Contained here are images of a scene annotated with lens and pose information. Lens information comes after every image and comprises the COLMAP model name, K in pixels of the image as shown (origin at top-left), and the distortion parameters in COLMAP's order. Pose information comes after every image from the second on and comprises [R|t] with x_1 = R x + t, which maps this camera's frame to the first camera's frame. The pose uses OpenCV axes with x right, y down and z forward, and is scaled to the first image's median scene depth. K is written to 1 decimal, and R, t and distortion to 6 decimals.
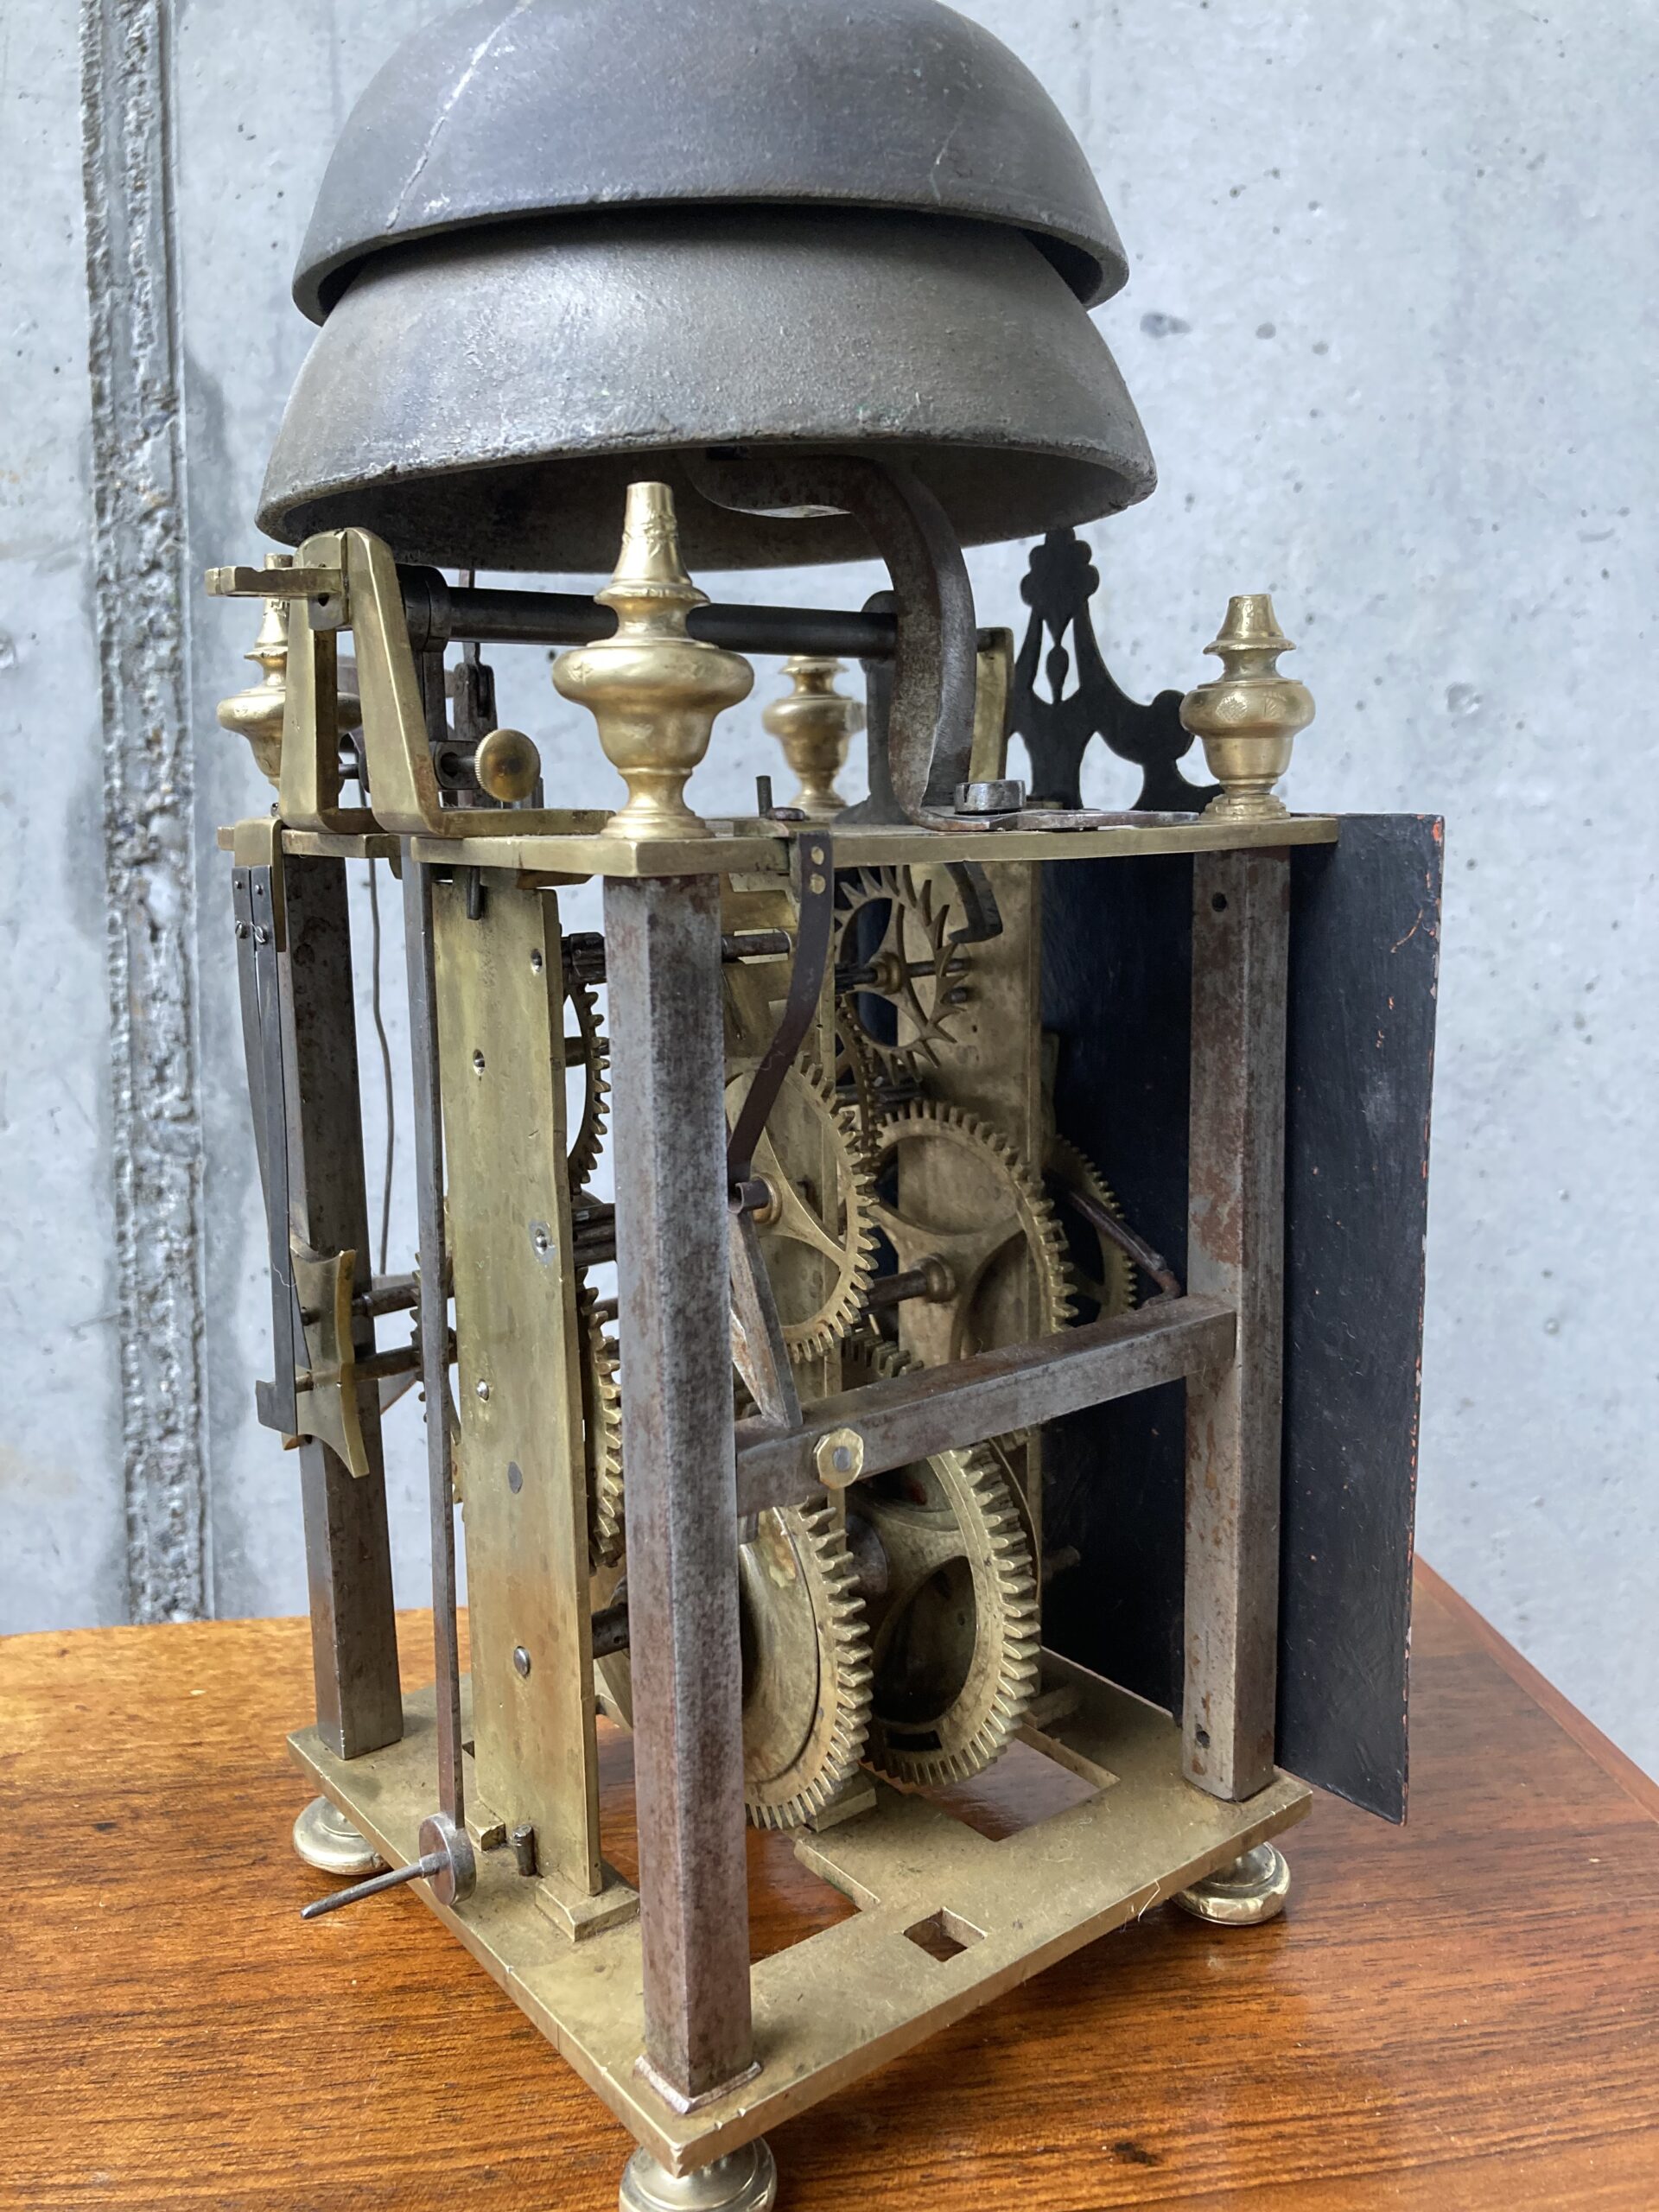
lens RADIAL K [[1837.5, 0, 824.0], [0, 1837.5, 1090.9], [0, 0, 1]] dist [0.003118, -0.008645]
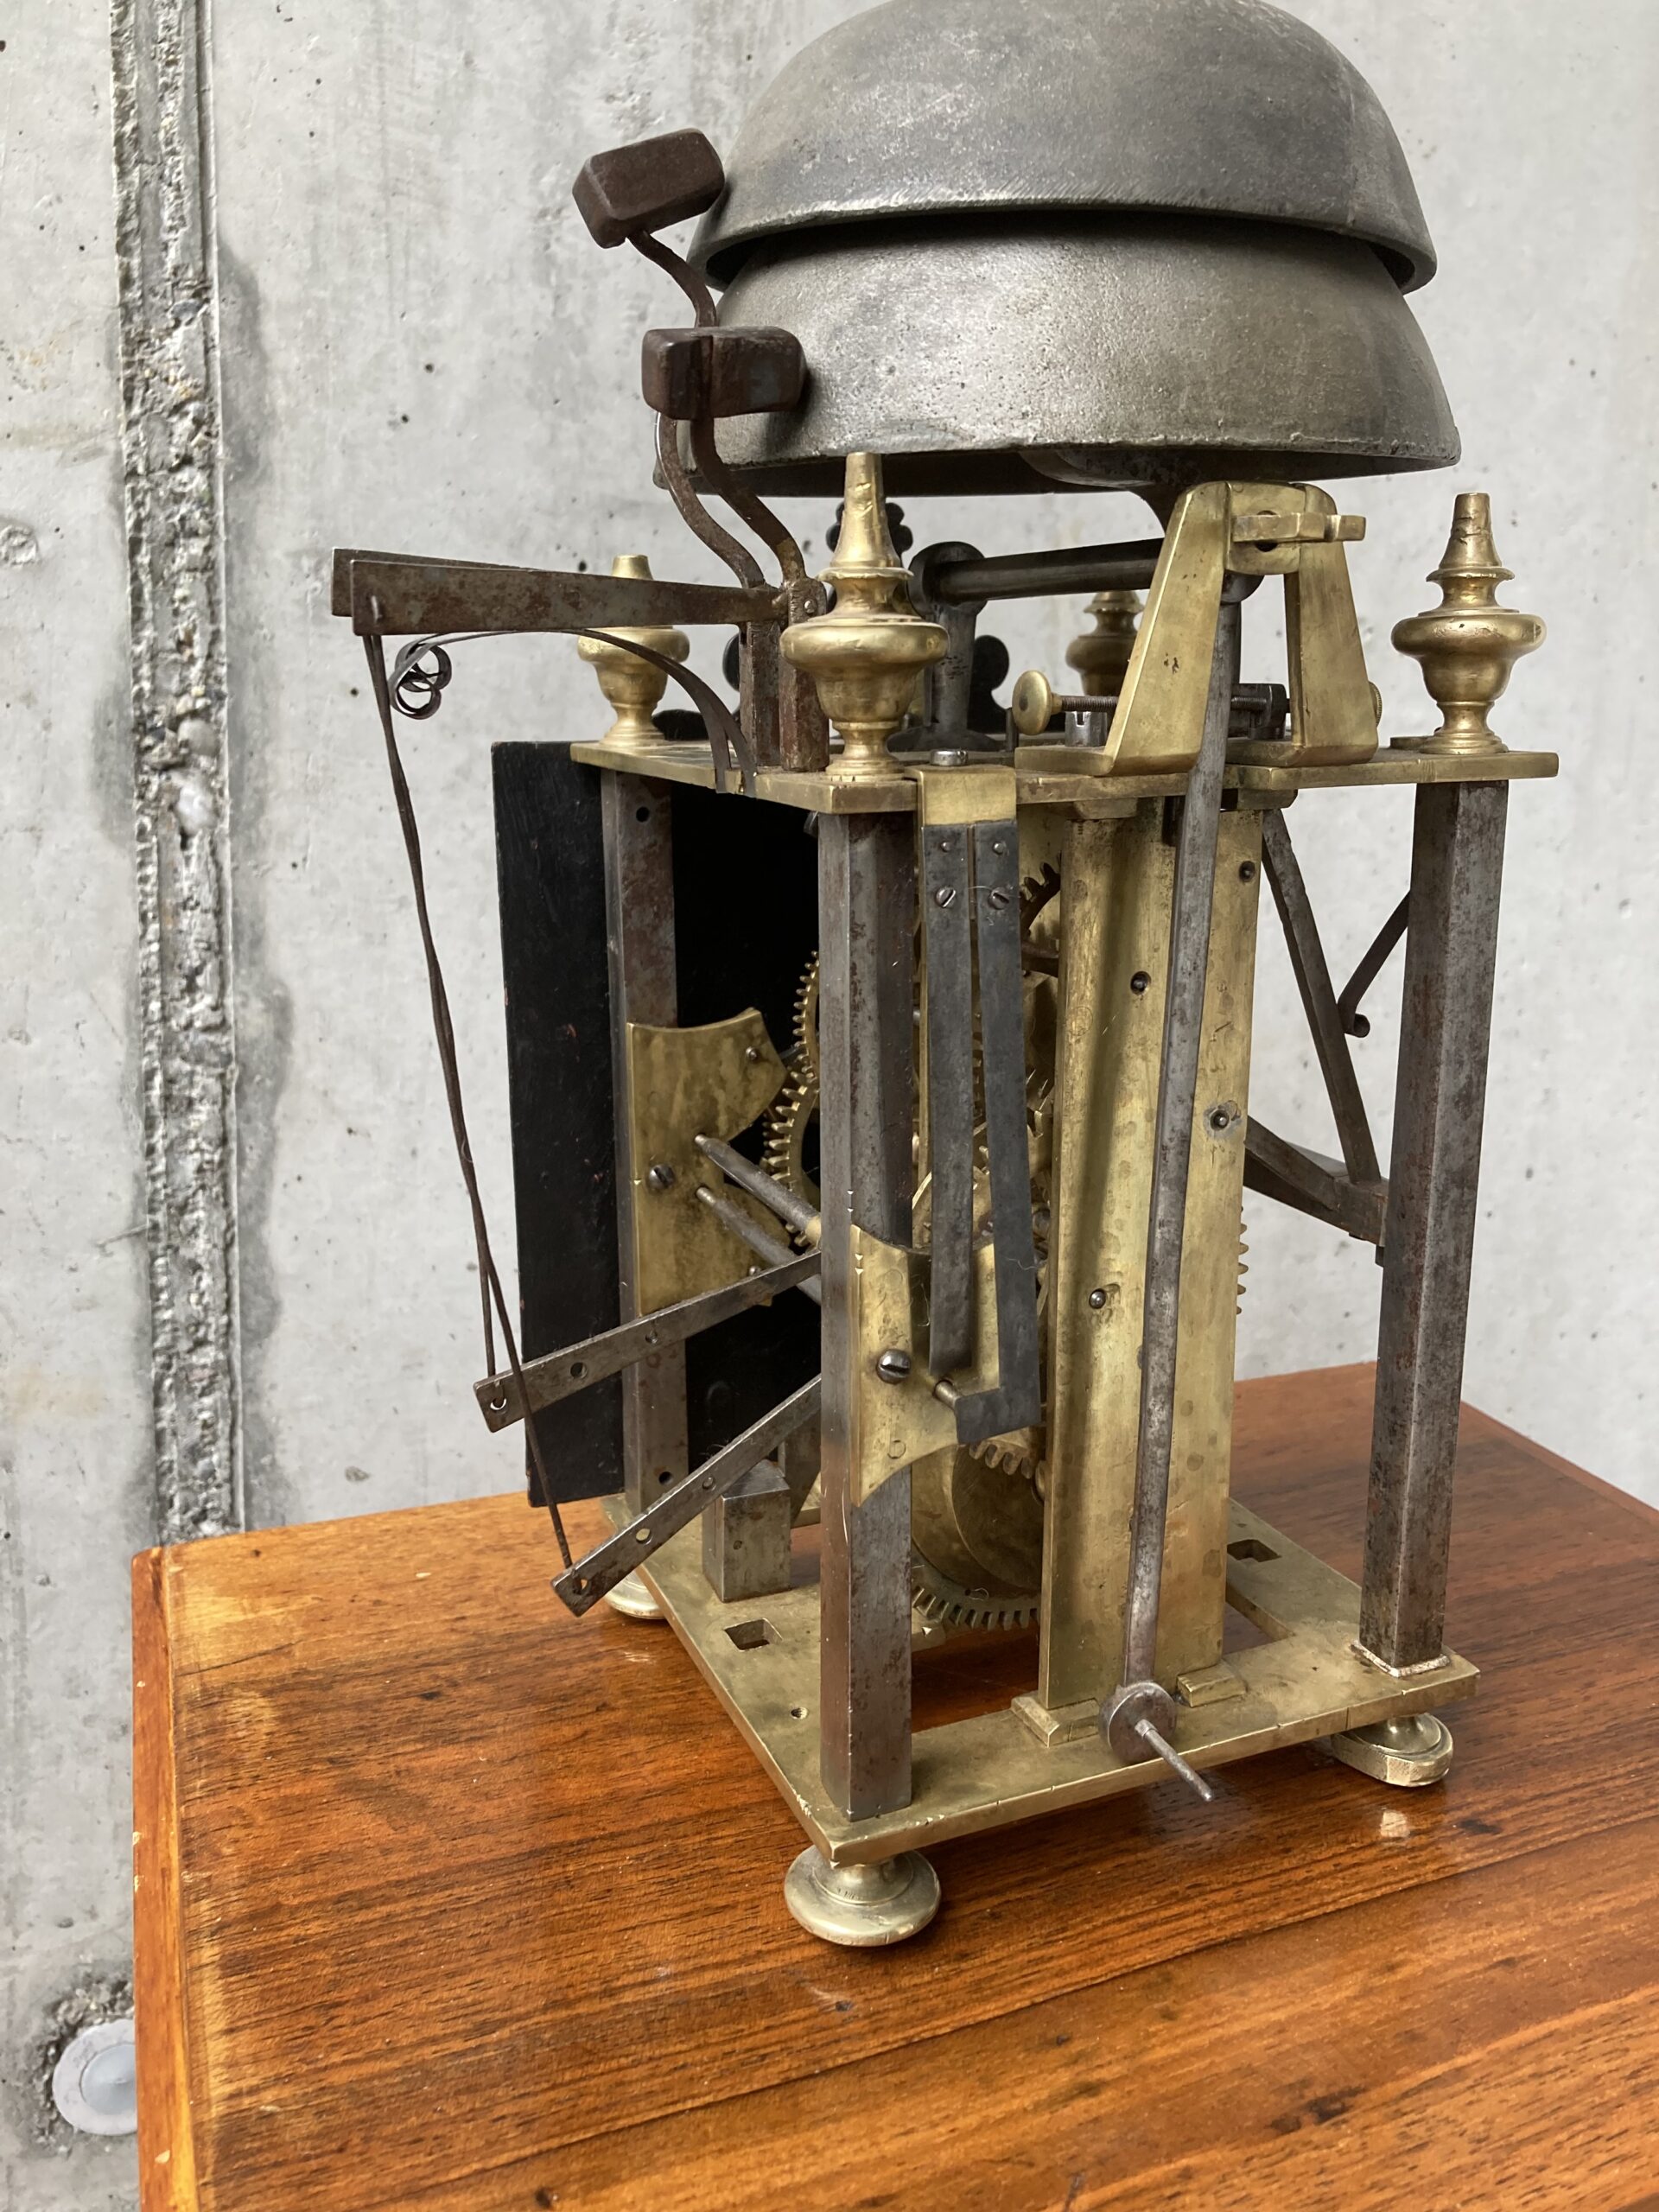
lens RADIAL K [[1837.5, 0, 824.0], [0, 1837.5, 1090.9], [0, 0, 1]] dist [0.003118, -0.008645]
pose [[0.970345, -0.035101, 0.239163, -0.432847], [0.021354, 0.997980, 0.059831, -0.005787], [-0.240780, -0.052949, 0.969134, -0.064243]]
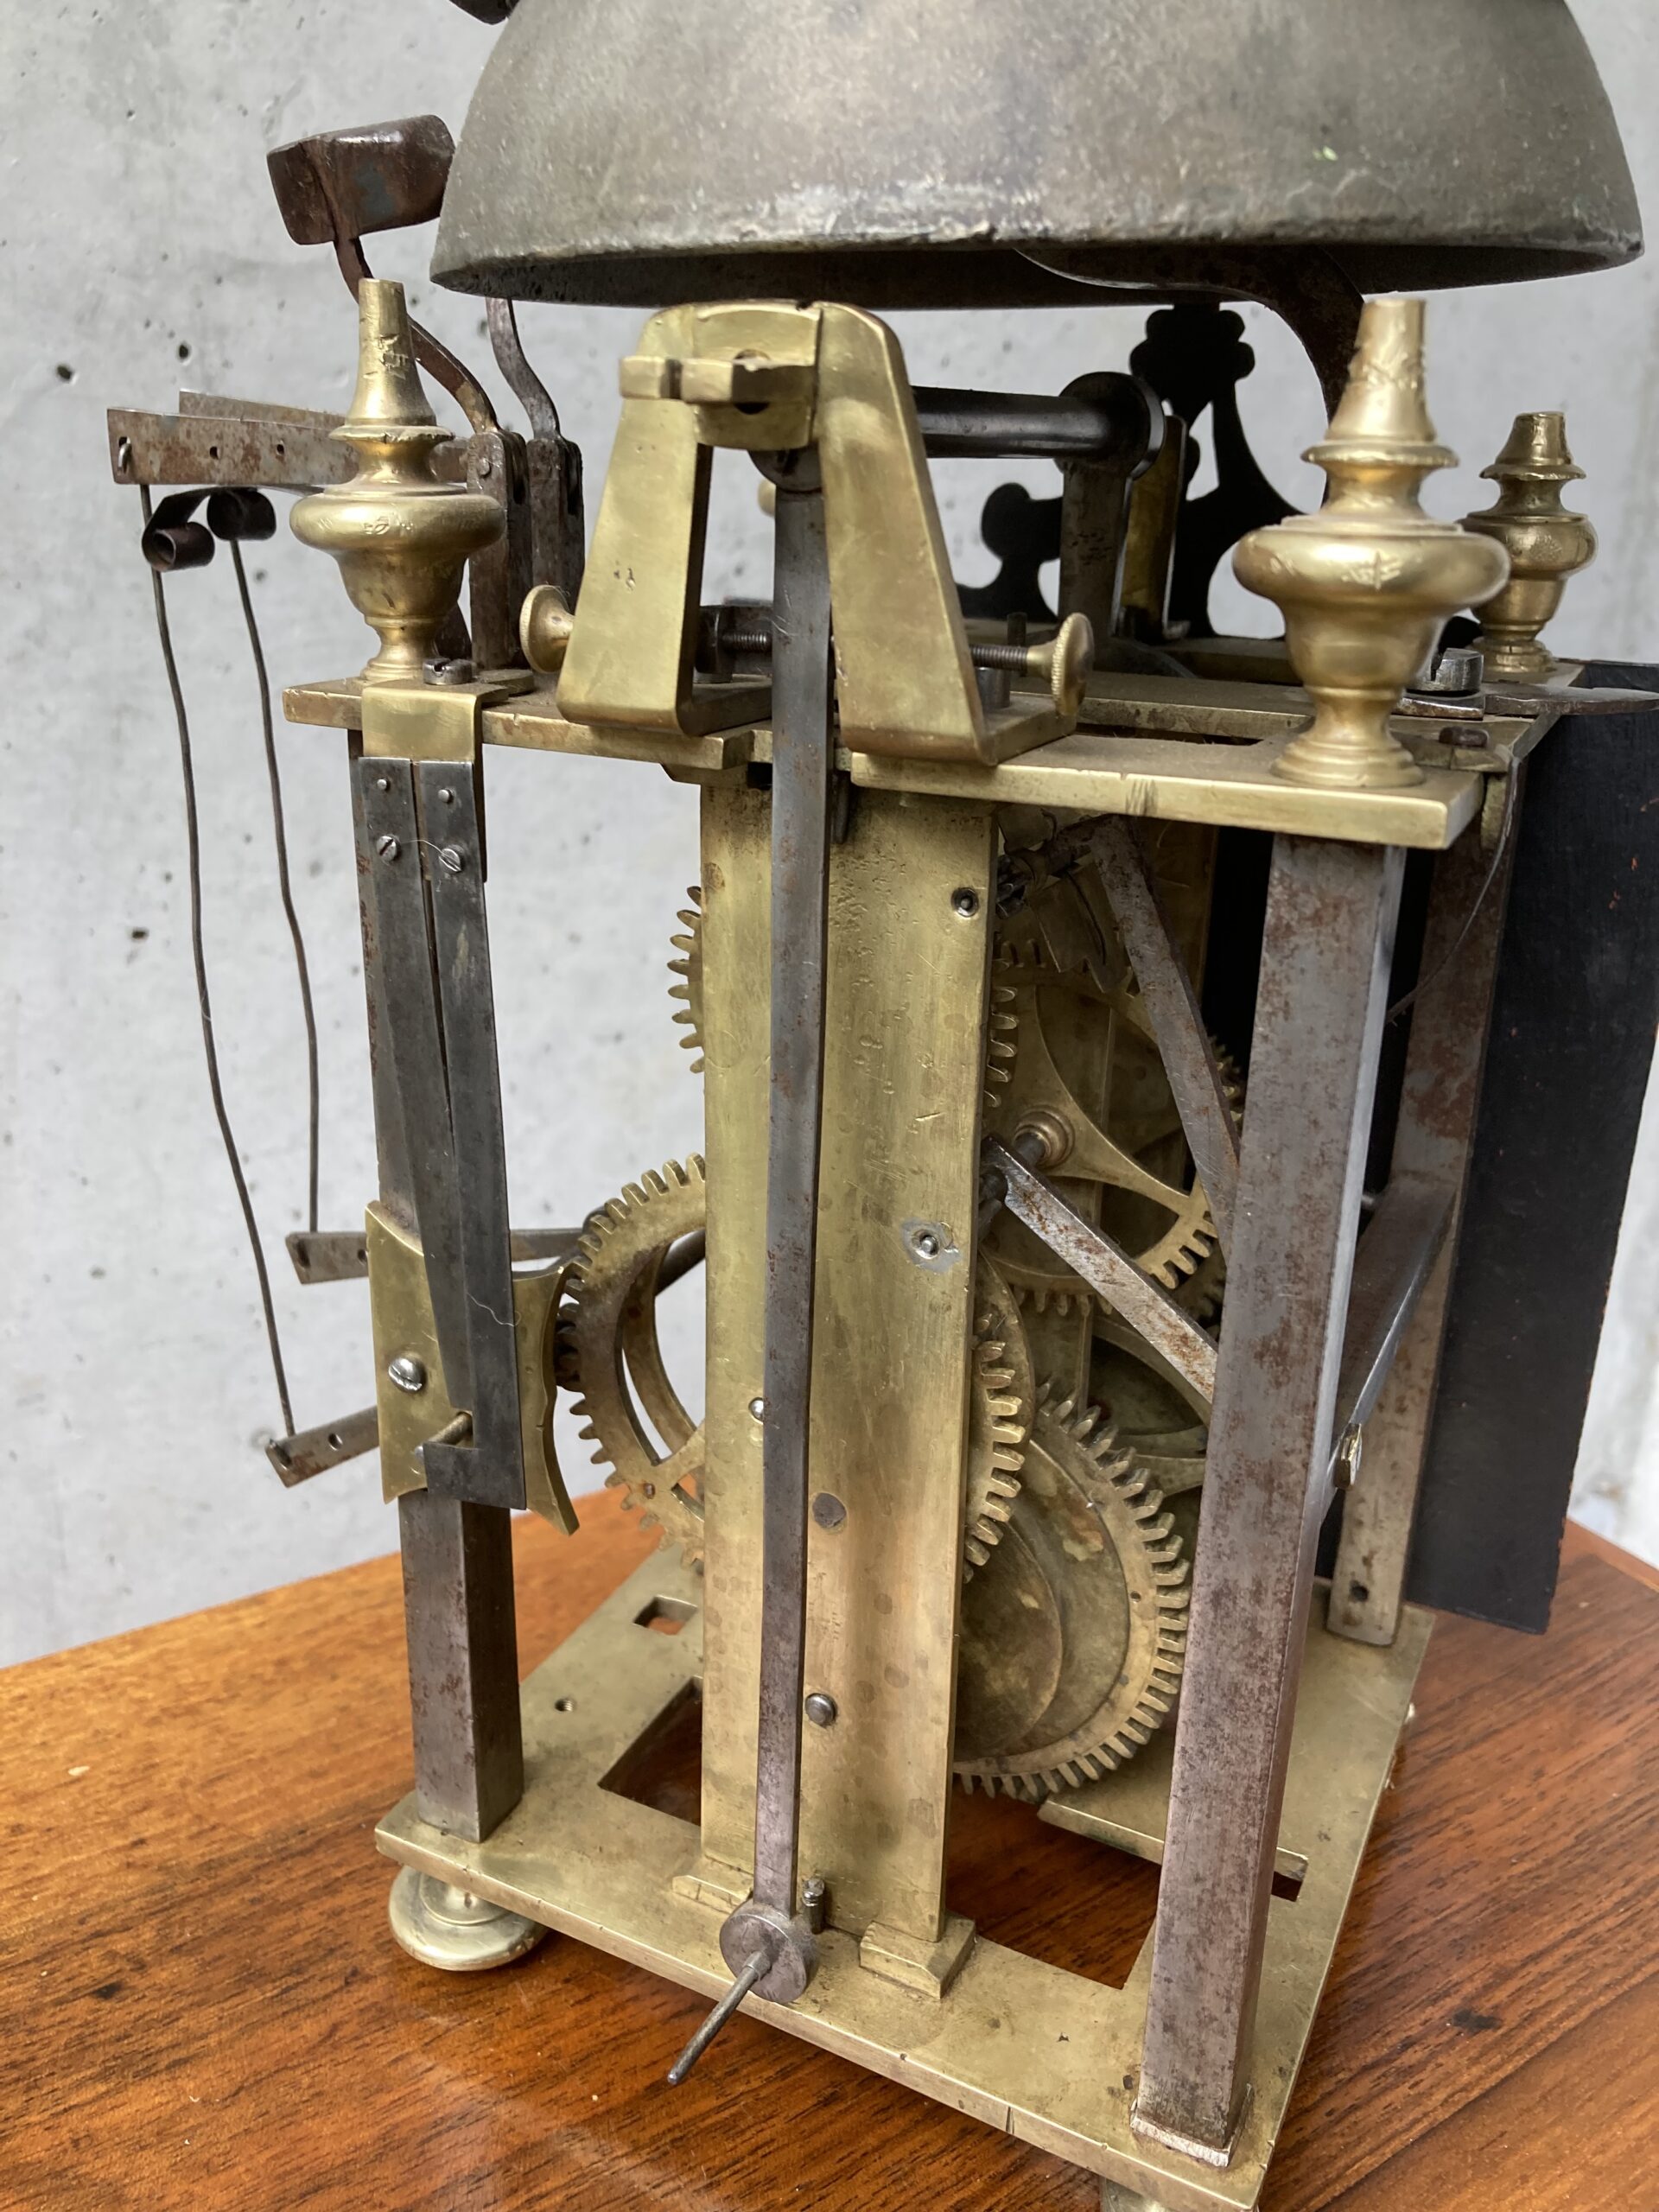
lens RADIAL K [[1838.9, 0, 806.9], [0, 1838.9, 1105.2], [0, 0, 1]] dist [0.005630, 0.004144]
pose [[0.903690, -0.117642, 0.411710, -0.421072], [0.039453, 0.980304, 0.193514, -0.108257], [-0.426366, -0.158633, 0.890532, 0.256845]]
